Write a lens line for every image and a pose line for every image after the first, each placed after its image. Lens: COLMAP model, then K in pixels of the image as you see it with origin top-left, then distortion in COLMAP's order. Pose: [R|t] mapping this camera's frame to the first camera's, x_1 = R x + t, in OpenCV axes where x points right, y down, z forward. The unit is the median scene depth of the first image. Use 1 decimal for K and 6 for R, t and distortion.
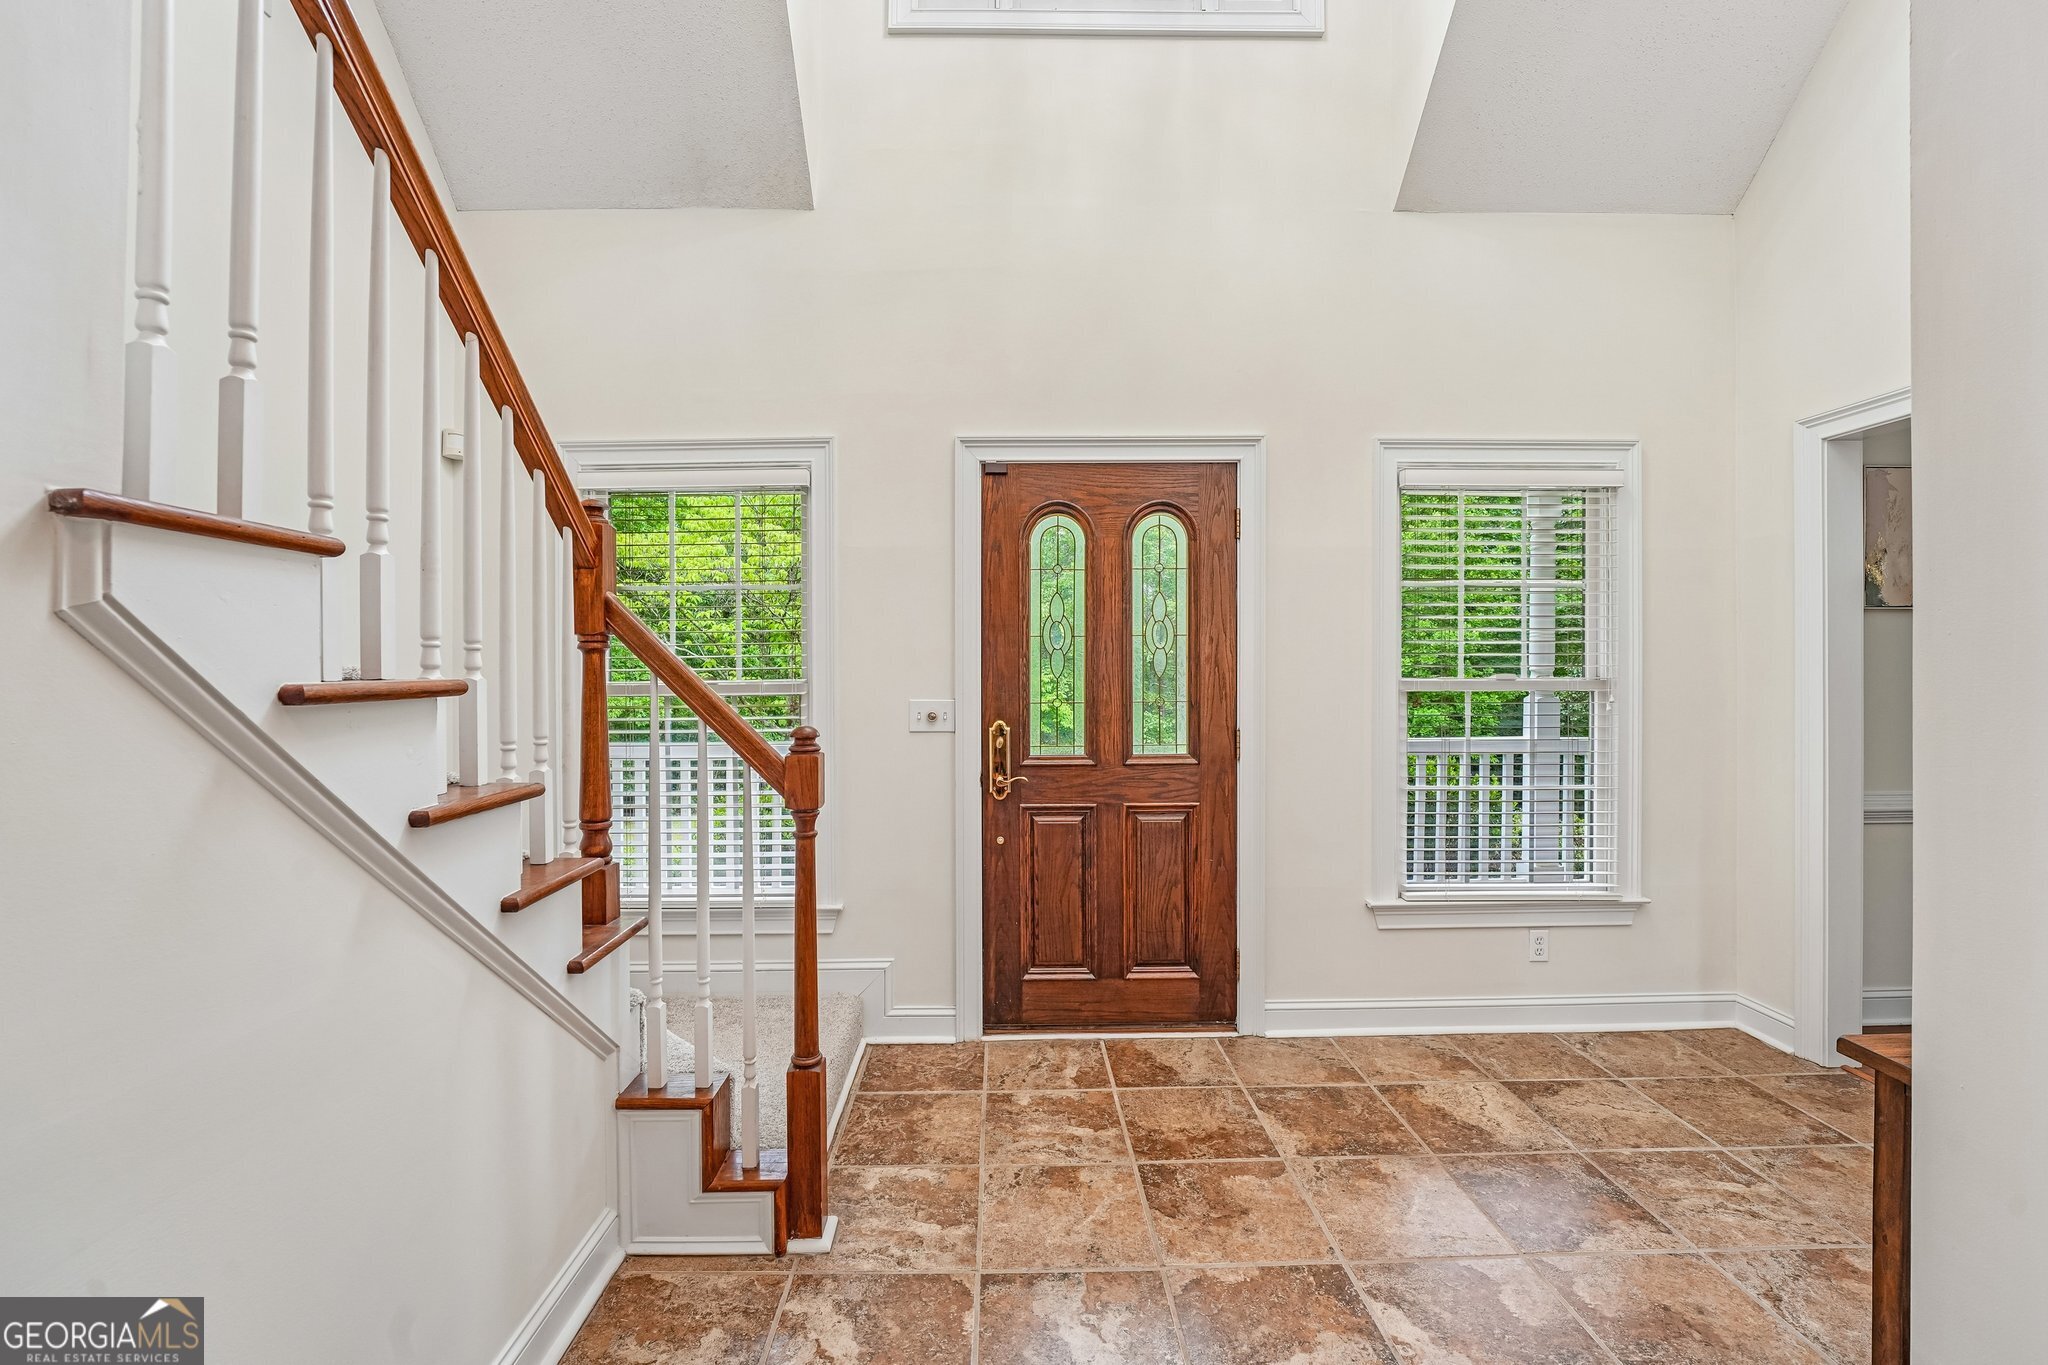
lens RADIAL K [[857.1, 0, 982.9], [0, 857.1, 681.9], [0, 0, 1]] dist [-0.024629, 0.000764]
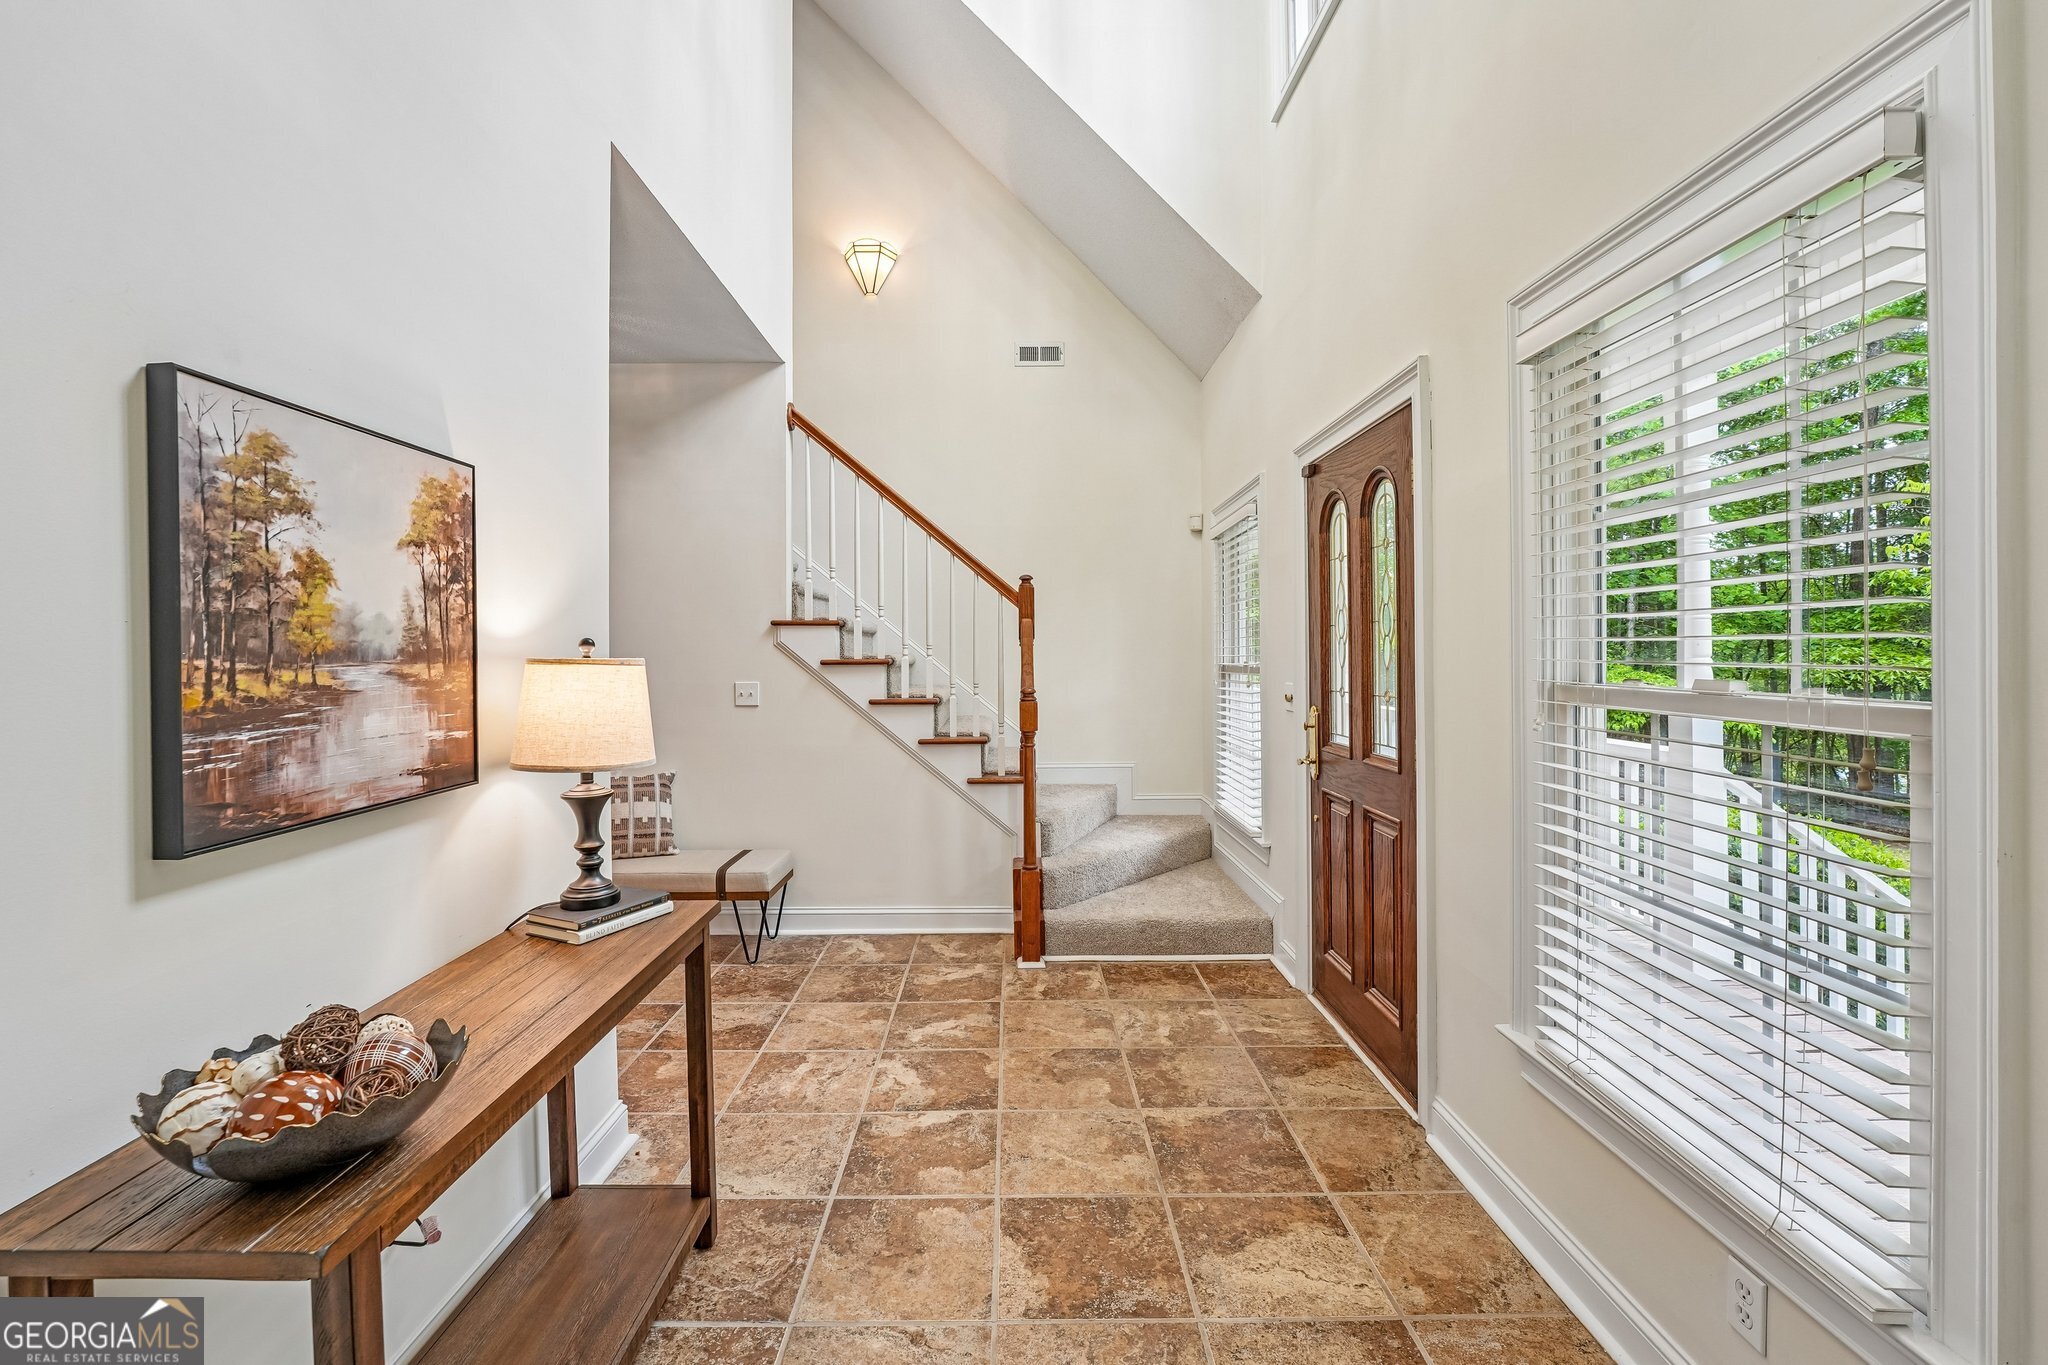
lens RADIAL K [[857.1, 0, 1041.9], [0, 857.1, 660.0], [0, 0, 1]] dist [-0.024629, 0.000764]
pose [[0.035930, 0.015402, -0.999236, 1.170881], [-0.010582, 0.999831, 0.015031, -0.024208], [0.999298, 0.010034, 0.036087, 0.677377]]
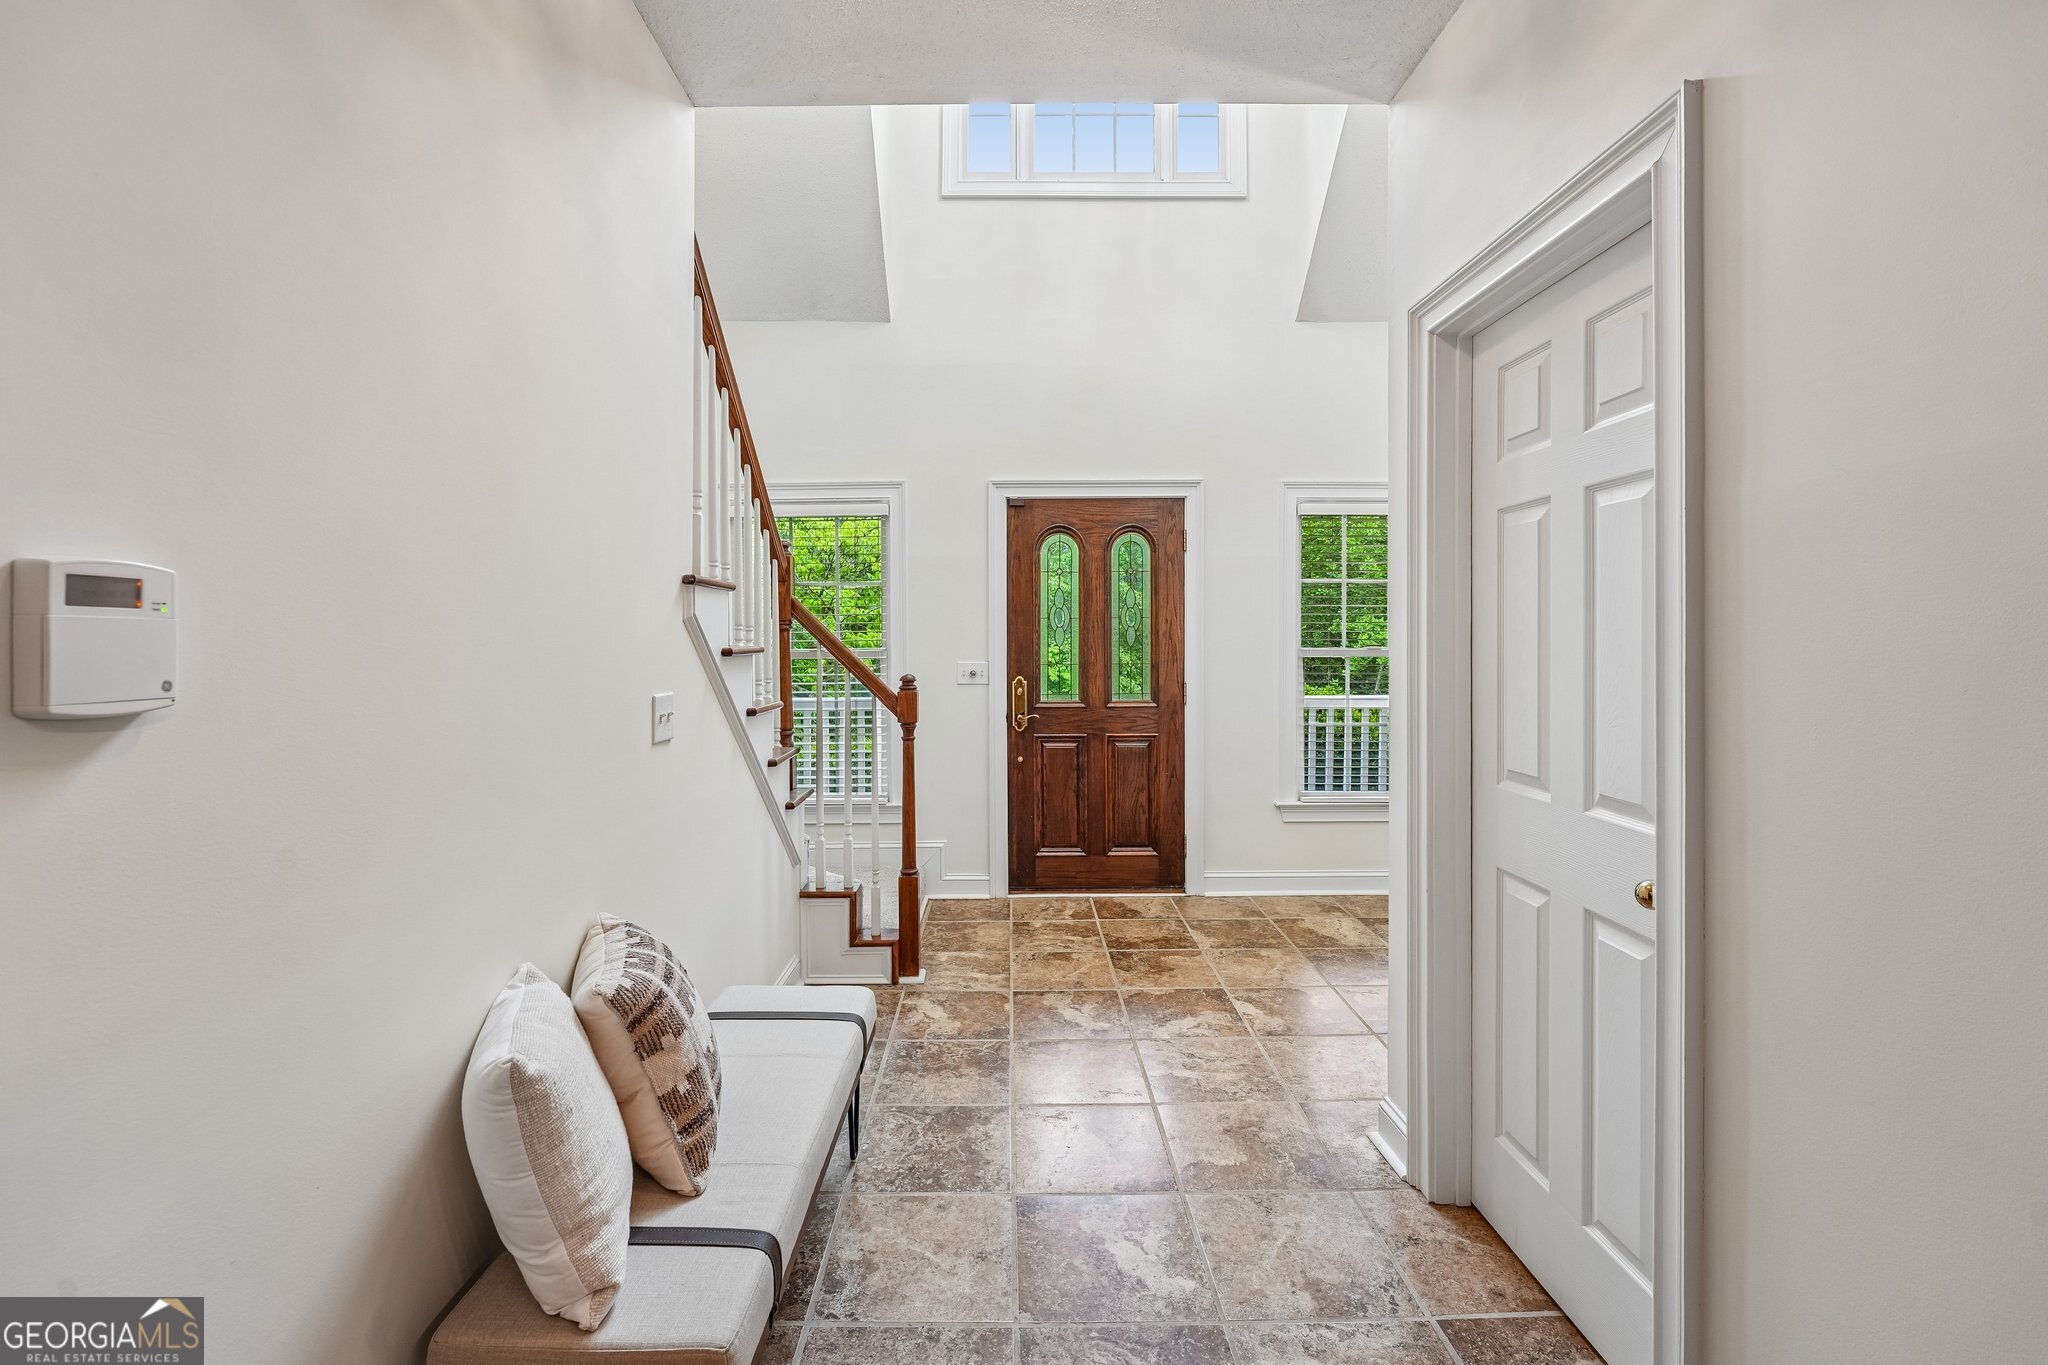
lens RADIAL K [[857.1, 0, 974.4], [0, 857.1, 631.2], [0, 0, 1]] dist [-0.024629, 0.000764]
pose [[0.999779, 0.000747, -0.020986, -0.030265], [-0.001284, 0.999672, -0.025560, 0.006425], [0.020960, 0.025581, 0.999453, -0.506869]]
